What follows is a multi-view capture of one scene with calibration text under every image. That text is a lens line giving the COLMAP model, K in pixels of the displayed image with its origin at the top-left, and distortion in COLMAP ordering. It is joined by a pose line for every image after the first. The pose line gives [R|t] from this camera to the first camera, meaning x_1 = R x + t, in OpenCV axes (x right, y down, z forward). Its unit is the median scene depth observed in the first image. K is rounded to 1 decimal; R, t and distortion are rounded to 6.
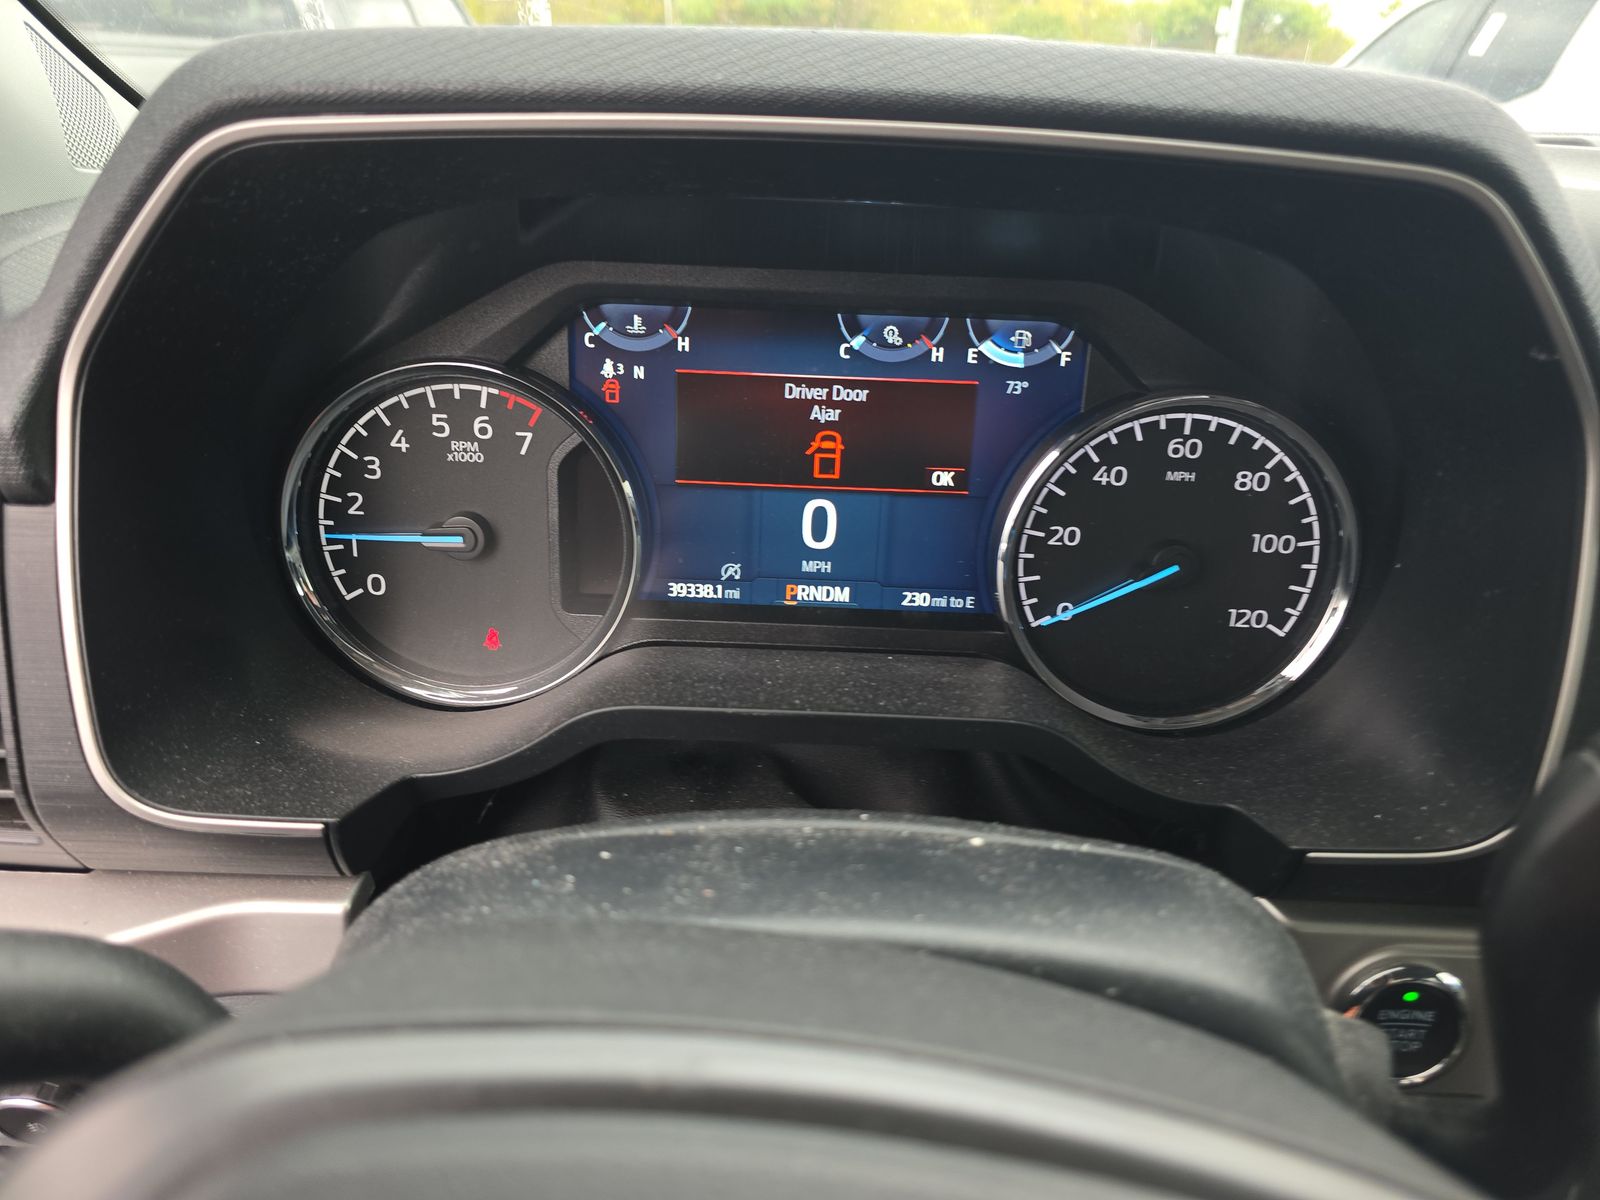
lens RADIAL K [[1081.6, 0, 800.0], [0, 1081.6, 600.0], [0, 0, 1]] dist [0.045701, -0.046038]
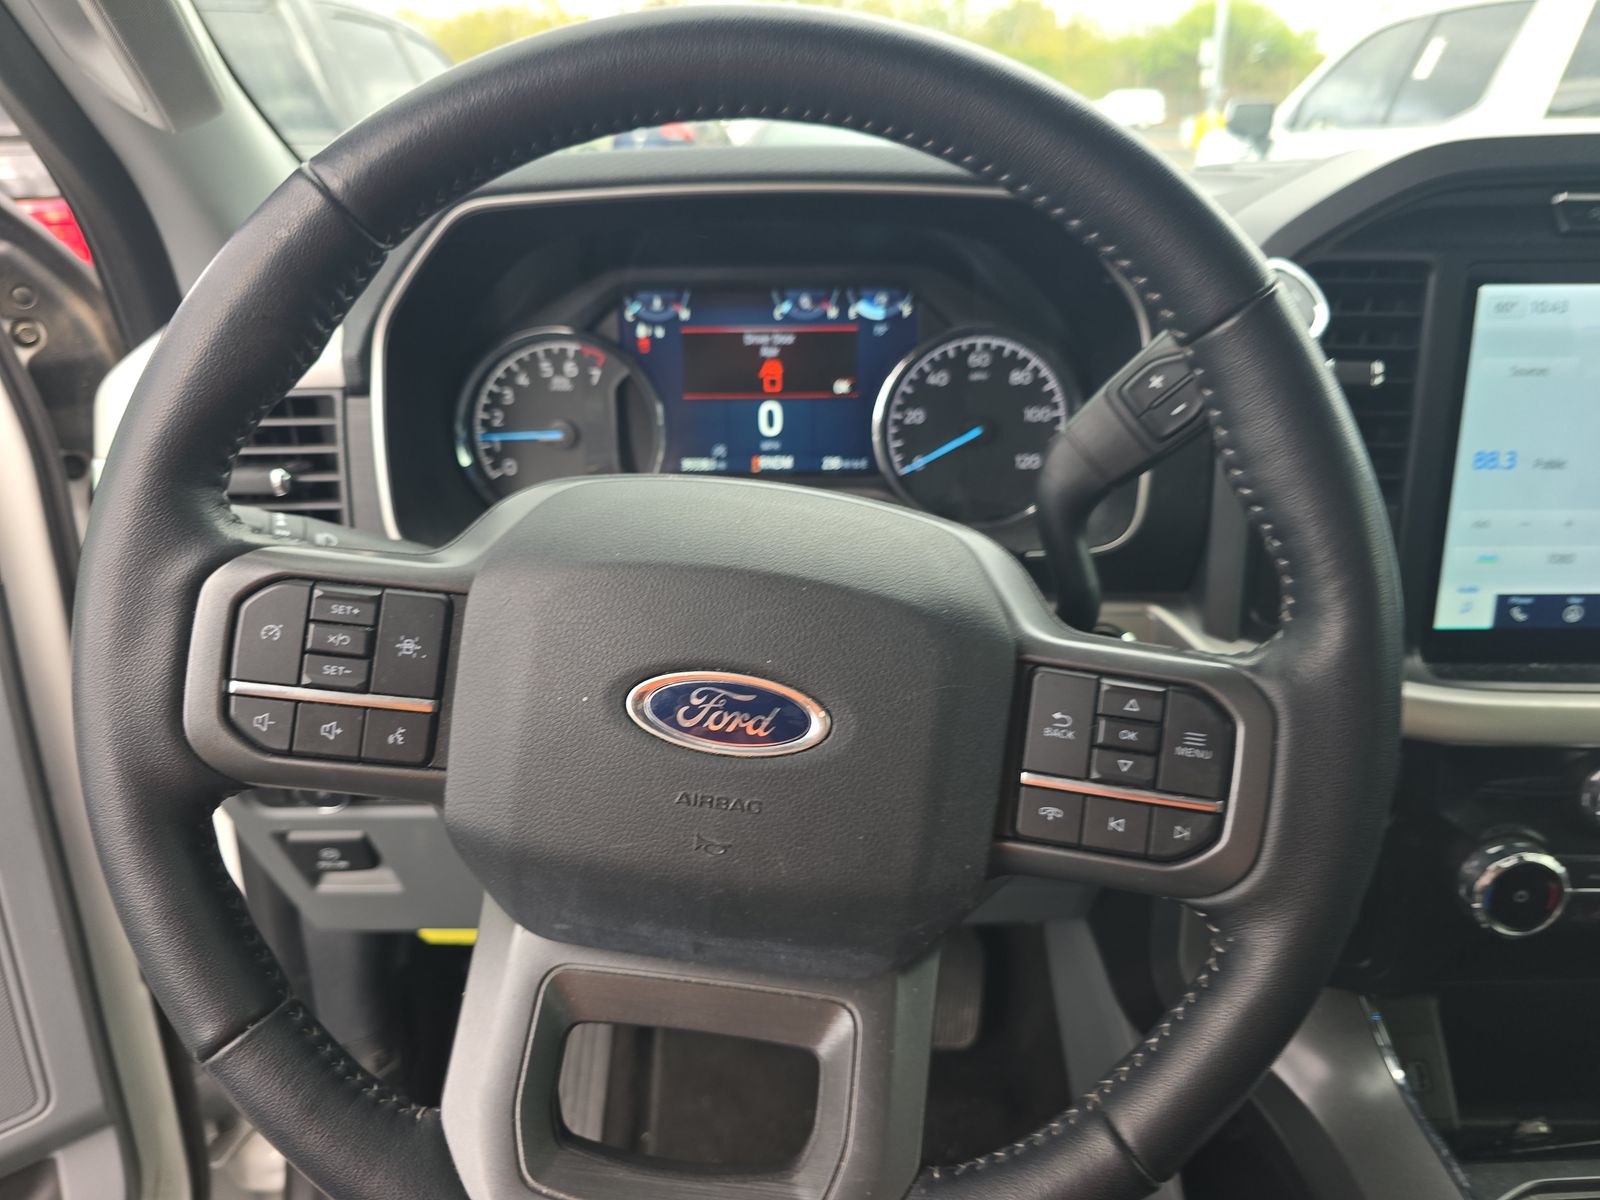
lens RADIAL K [[1094.1, 0, 799.3], [0, 1094.1, 608.4], [0, 0, 1]] dist [0.033387, -0.046020]
pose [[0.998669, -0.045030, -0.025158, 0.095722], [0.044172, 0.998456, -0.033682, 0.292737], [0.026636, 0.032526, 0.999116, -0.708508]]
